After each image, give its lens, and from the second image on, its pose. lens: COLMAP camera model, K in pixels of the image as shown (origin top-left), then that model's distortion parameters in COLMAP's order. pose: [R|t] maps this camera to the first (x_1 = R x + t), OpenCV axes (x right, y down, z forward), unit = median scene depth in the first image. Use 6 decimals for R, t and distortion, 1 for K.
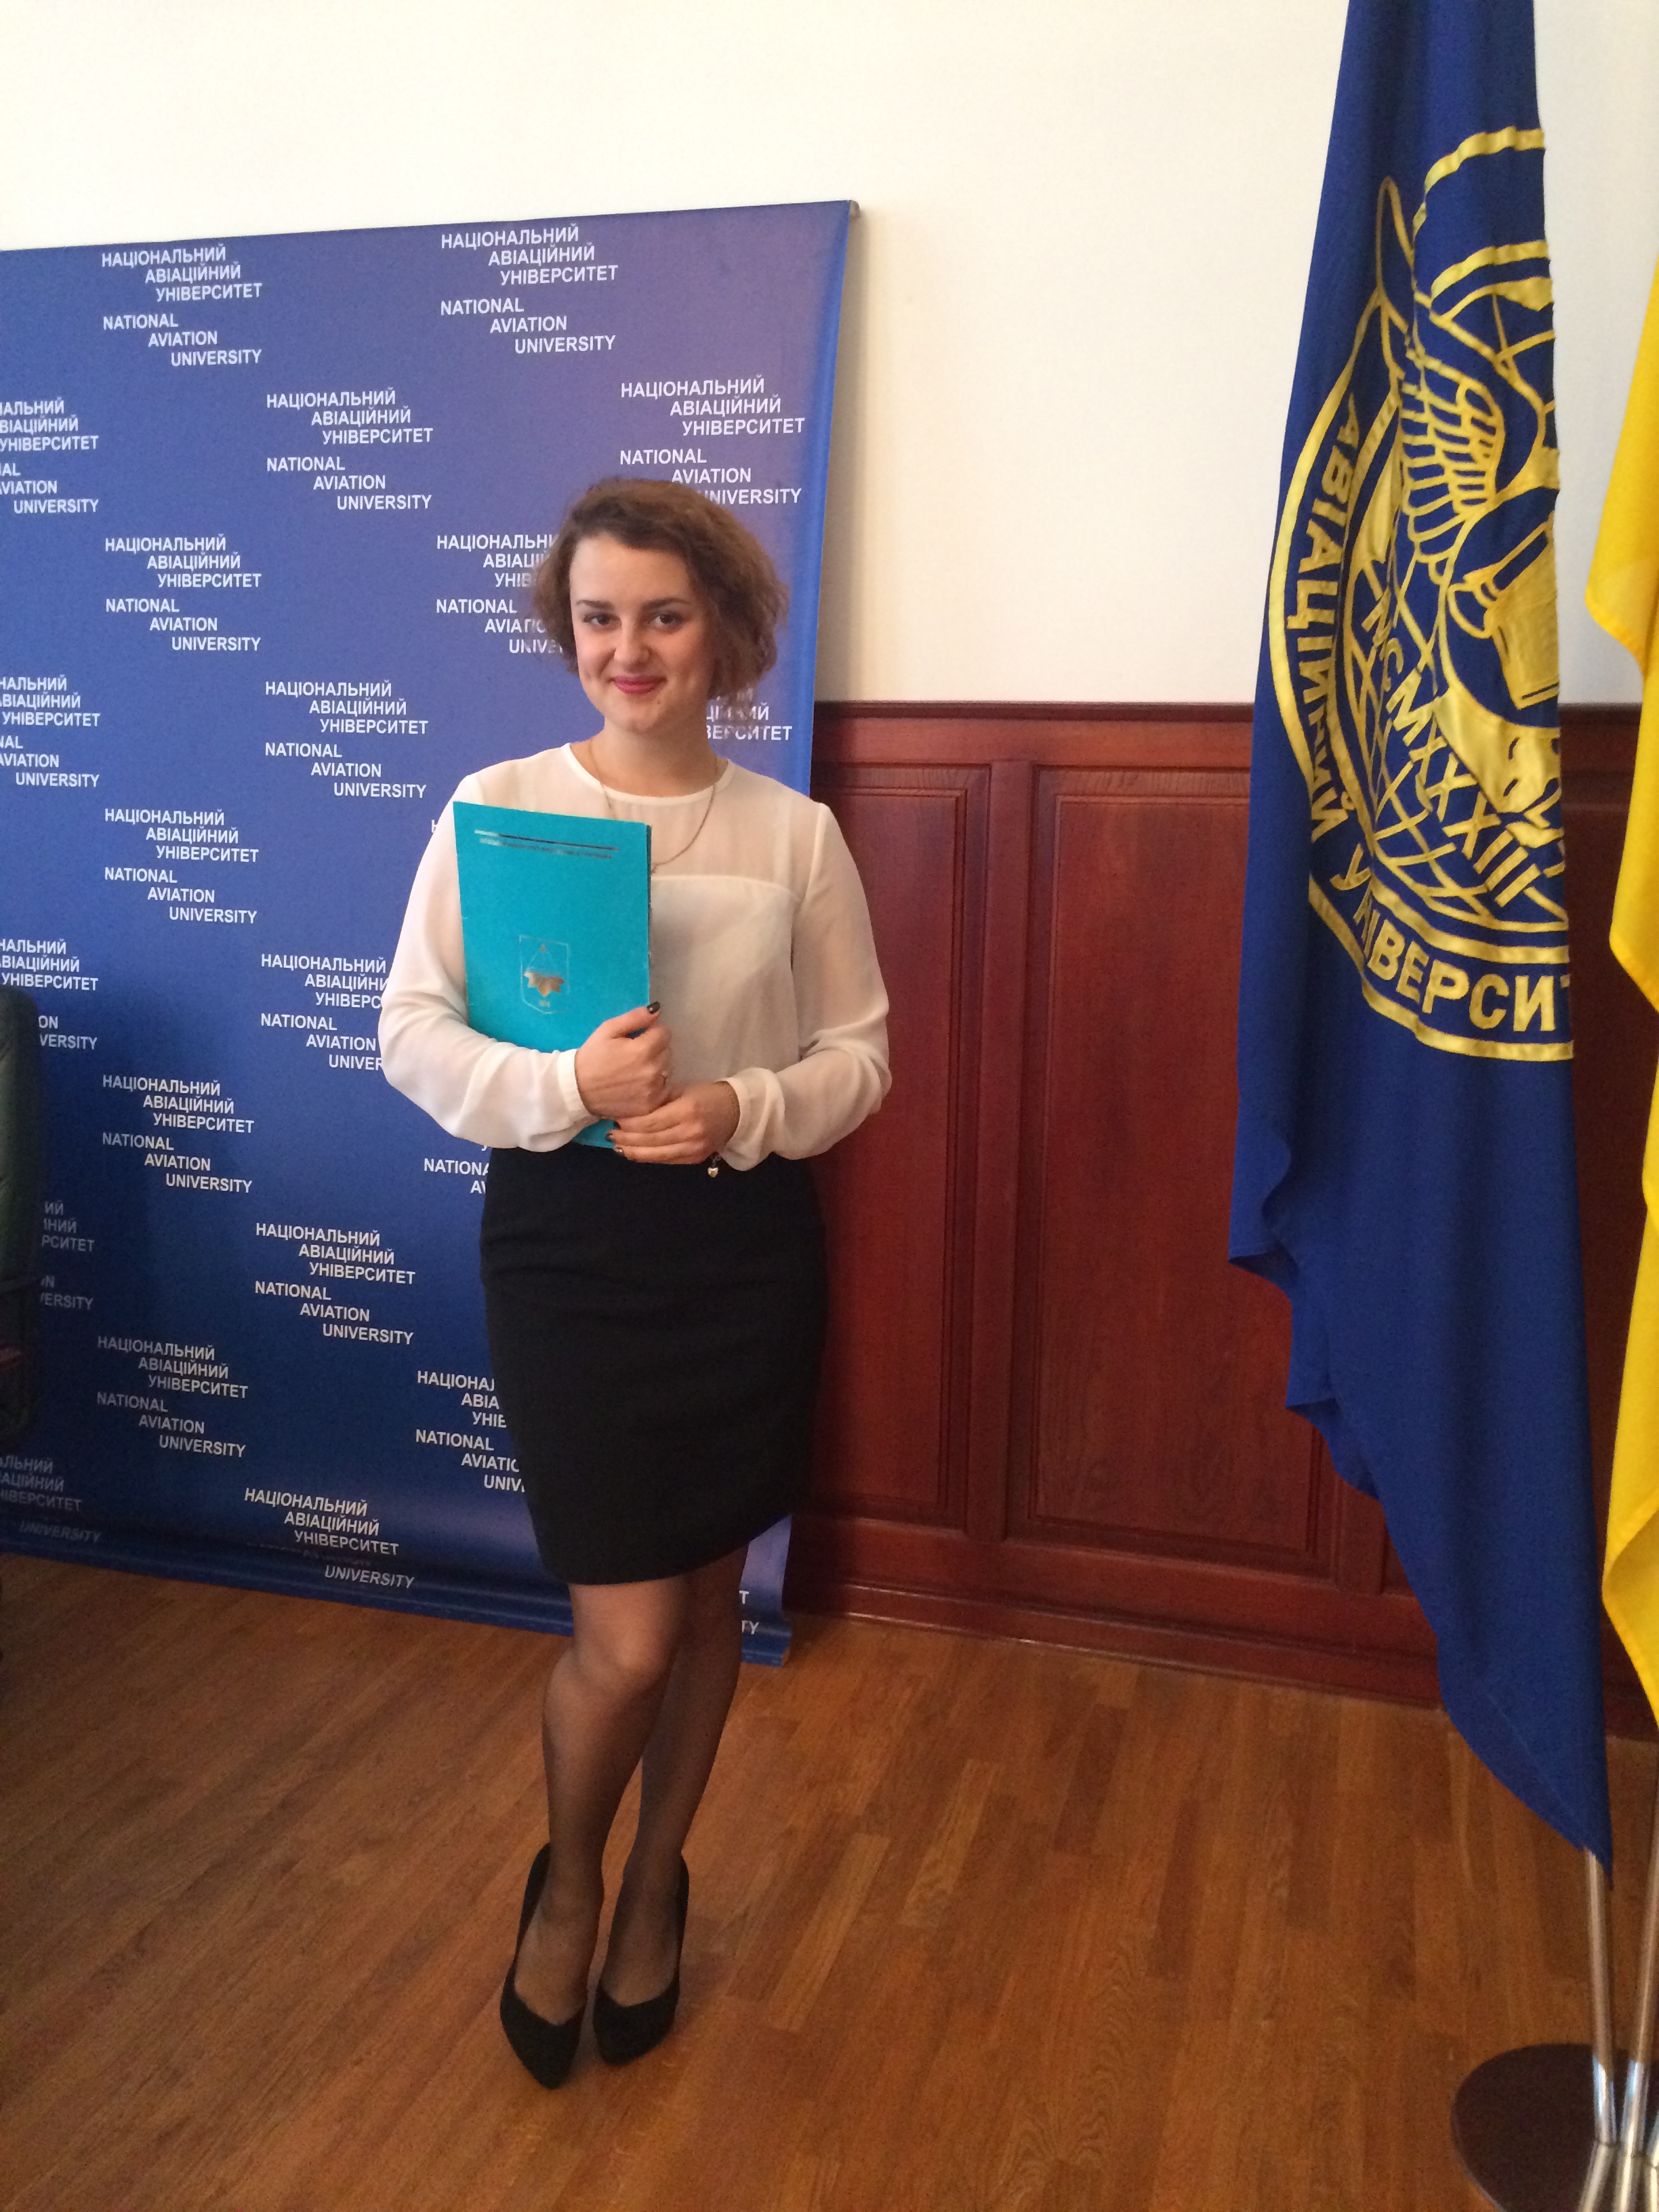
lens RADIAL K [[1863.7, 0, 829.5], [0, 1863.7, 1106.0], [0, 0, 1]] dist [0.071580, -0.121455]
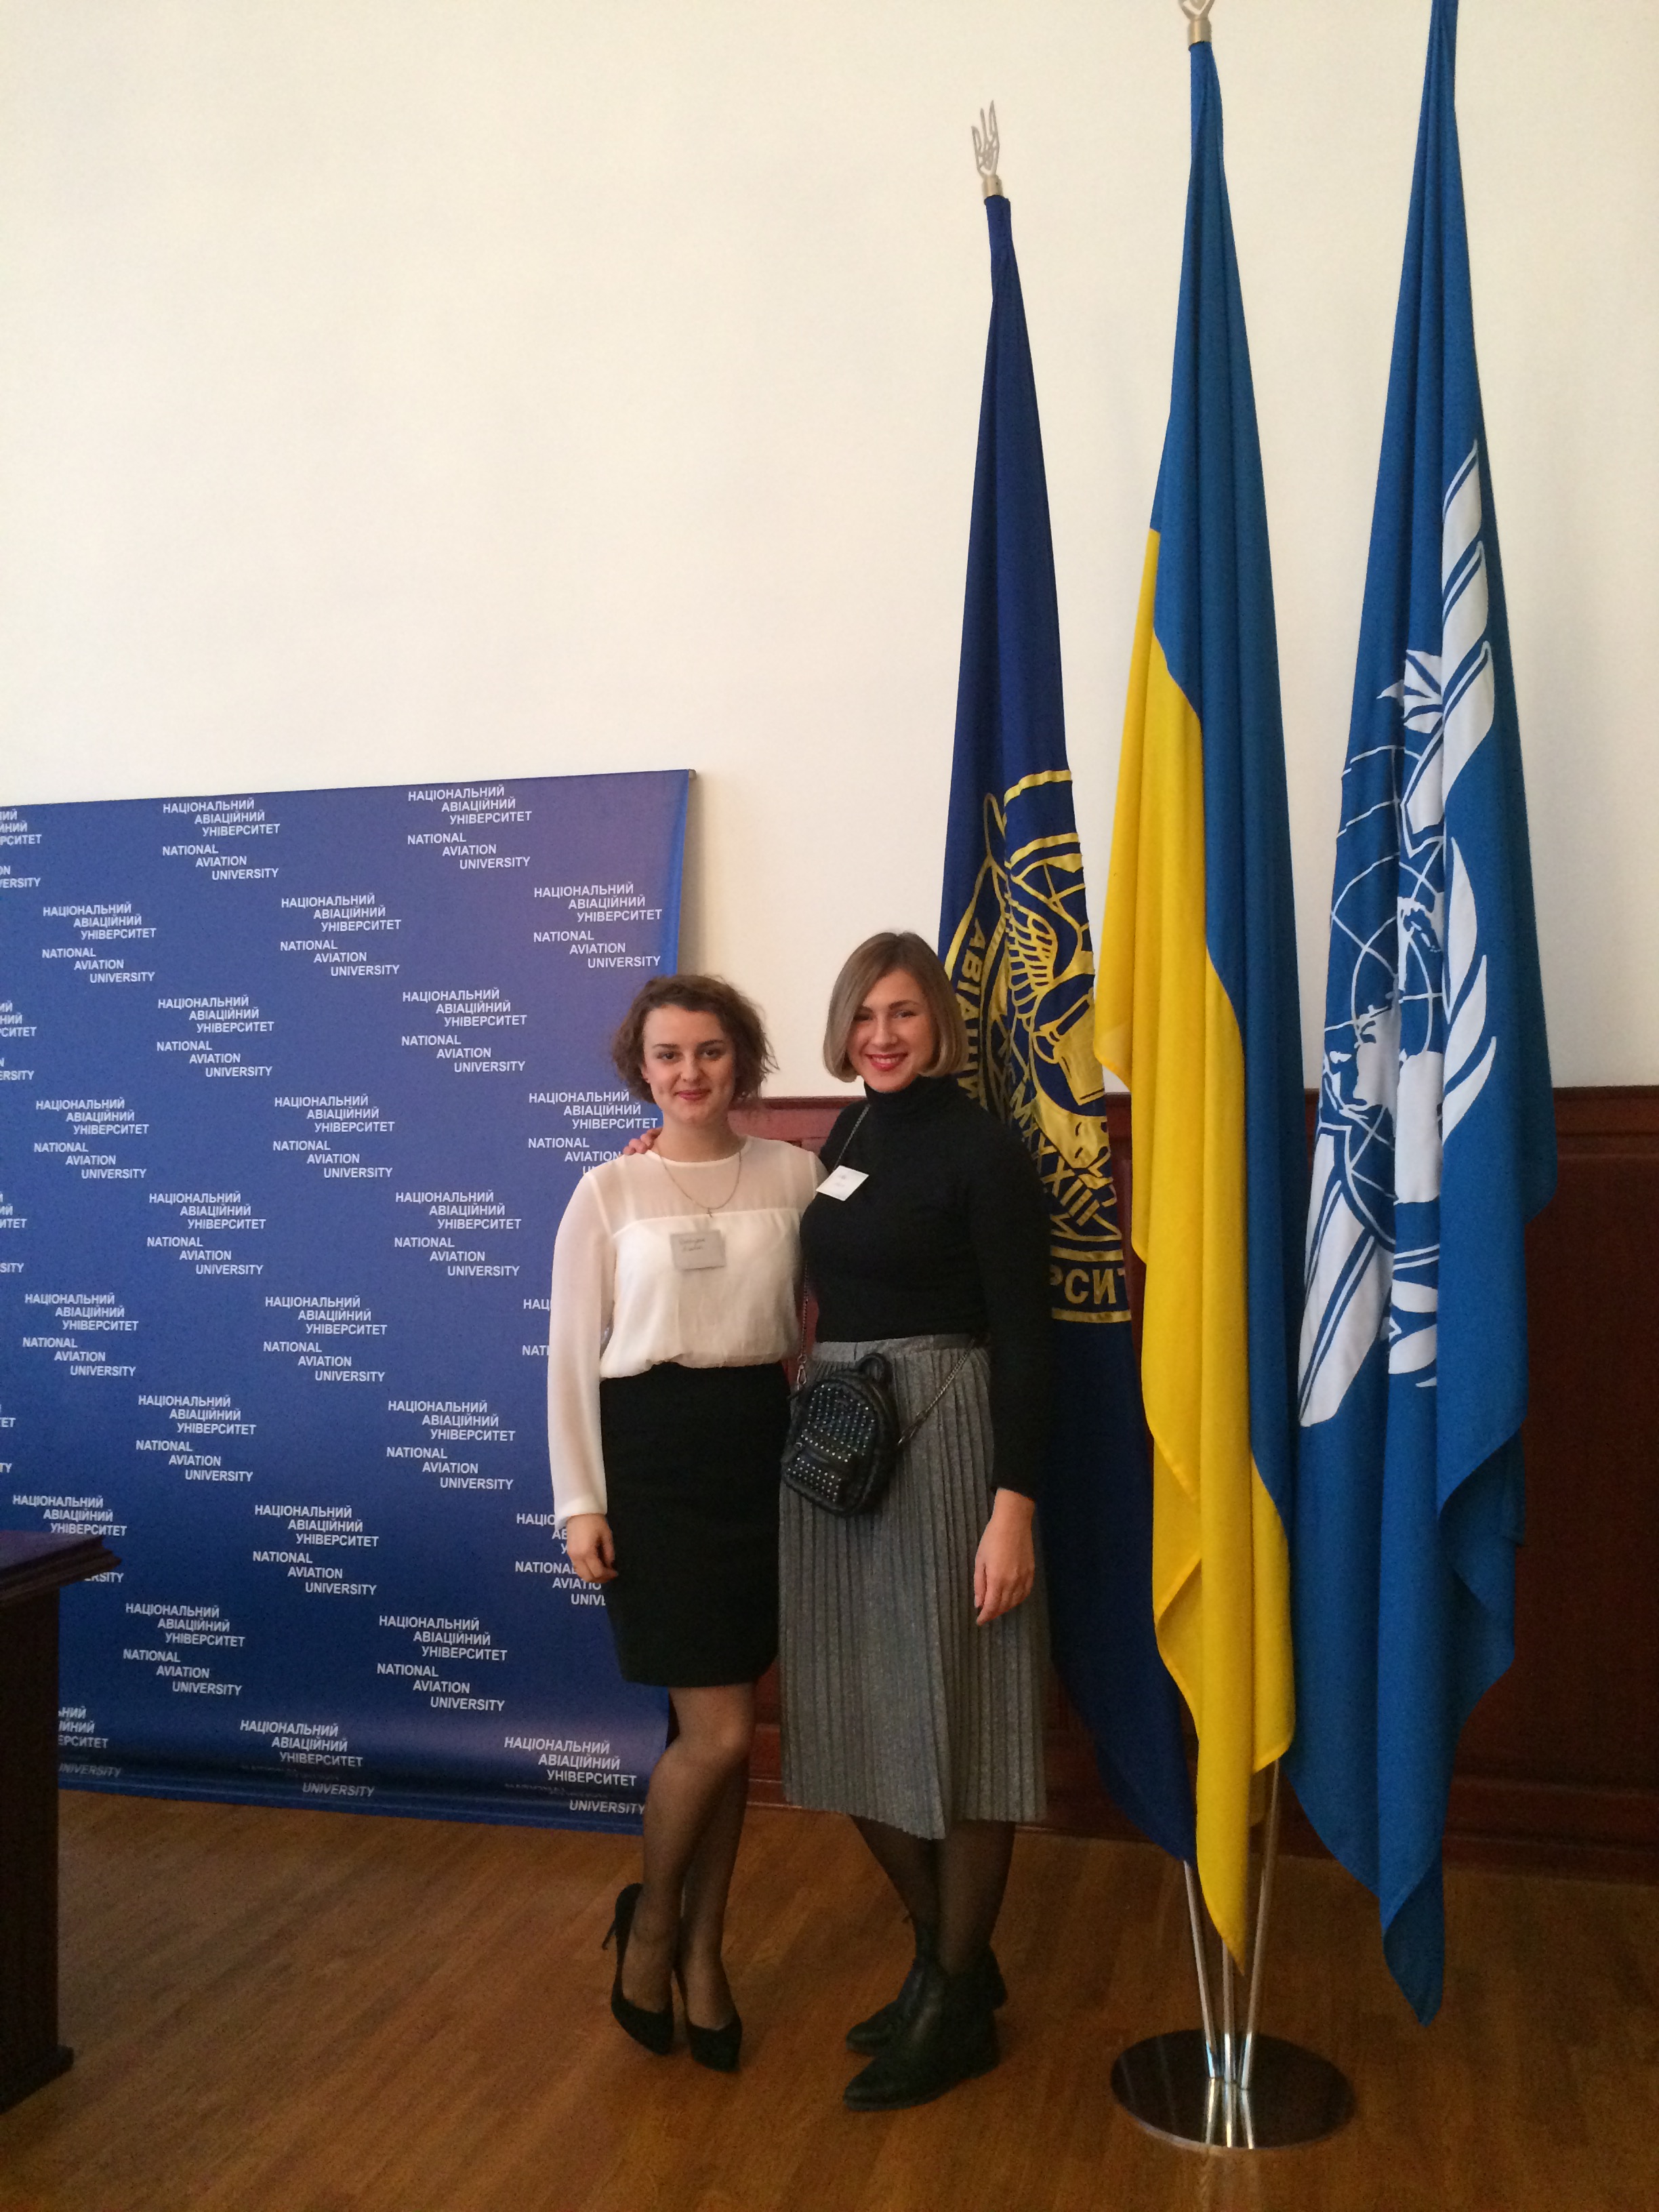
lens RADIAL K [[1863.7, 0, 829.5], [0, 1863.7, 1106.0], [0, 0, 1]] dist [0.071580, -0.121455]
pose [[0.999052, -0.029323, 0.032182, 0.063158], [0.034915, 0.981186, -0.189882, 0.056741], [-0.026009, 0.190825, 0.981279, -0.370926]]
